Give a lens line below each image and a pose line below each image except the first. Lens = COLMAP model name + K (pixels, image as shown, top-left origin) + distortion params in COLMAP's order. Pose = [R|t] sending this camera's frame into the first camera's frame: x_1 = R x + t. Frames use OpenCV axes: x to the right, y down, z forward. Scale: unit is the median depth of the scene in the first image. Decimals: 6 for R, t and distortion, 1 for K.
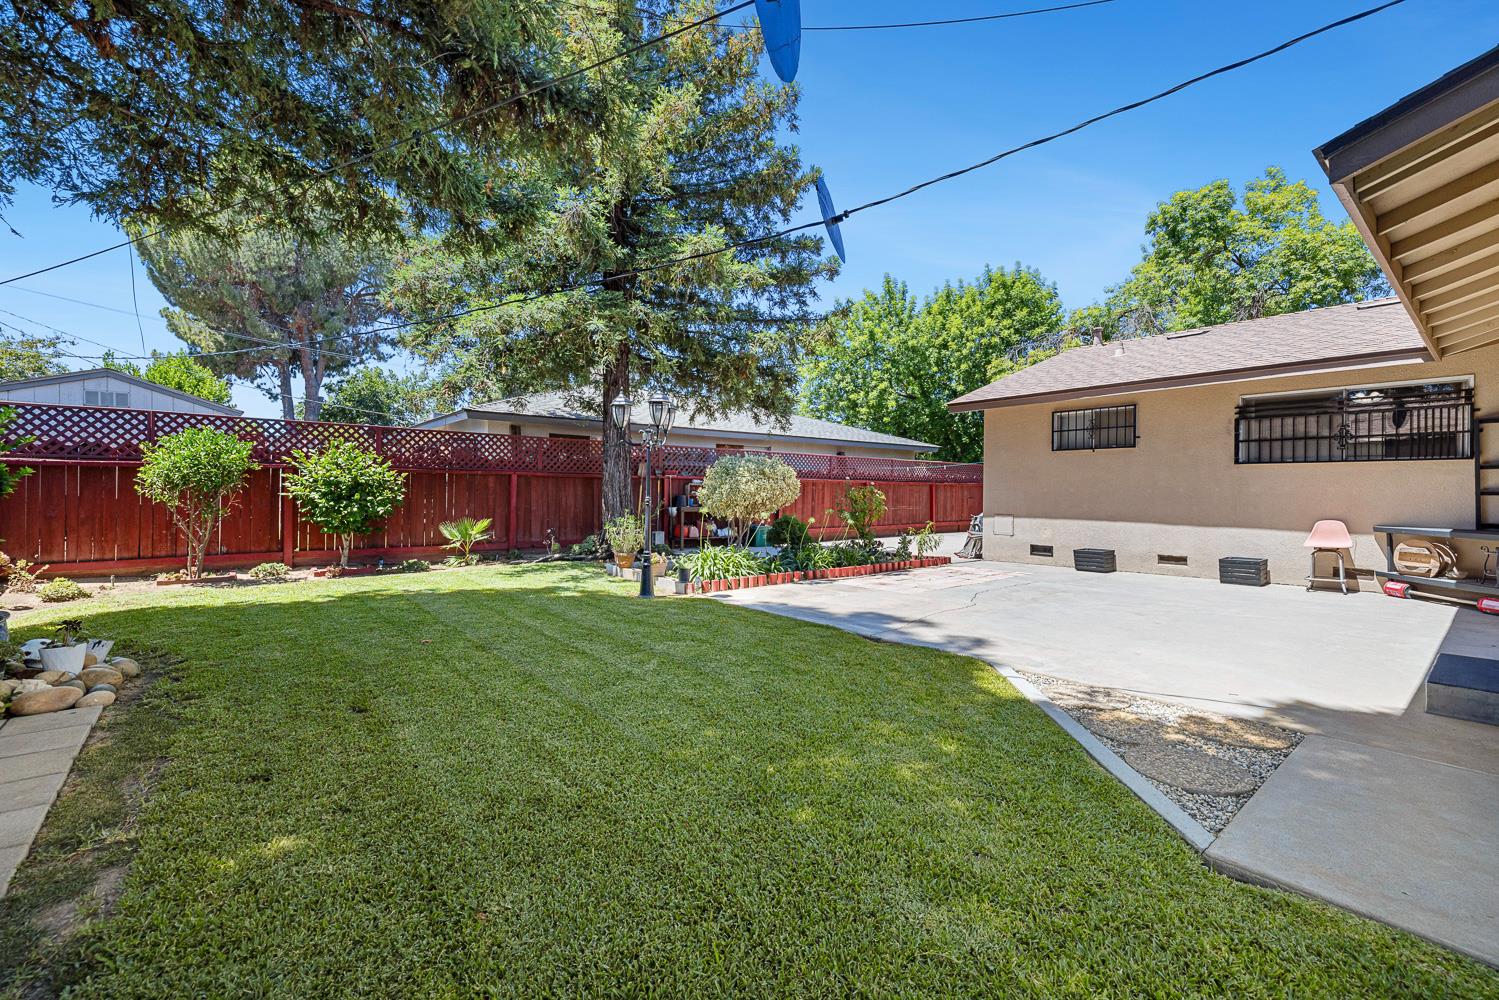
lens RADIAL K [[628.4, 0, 748.0], [0, 628.4, 493.0], [0, 0, 1]] dist [0.002253, 0.000236]
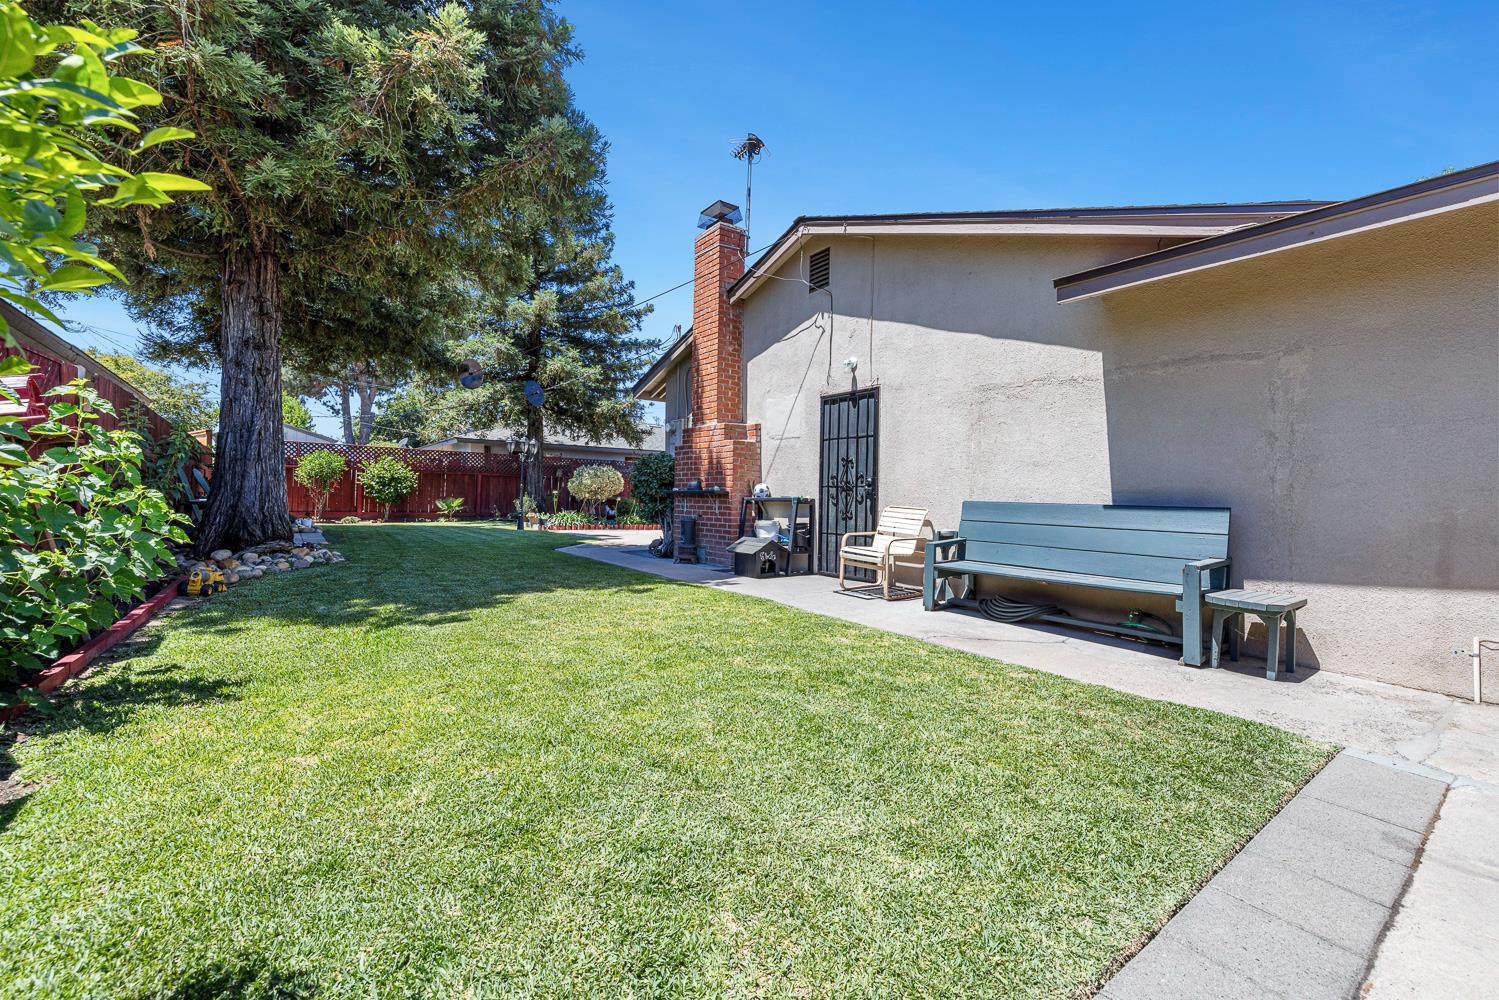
lens RADIAL K [[628.4, 0, 751.3], [0, 628.4, 499.6], [0, 0, 1]] dist [0.002253, 0.000236]
pose [[0.998558, 0.015424, -0.051423, 0.527800], [-0.015522, 0.999878, -0.001499, 0.033745], [0.051393, 0.002295, 0.998676, -0.800174]]
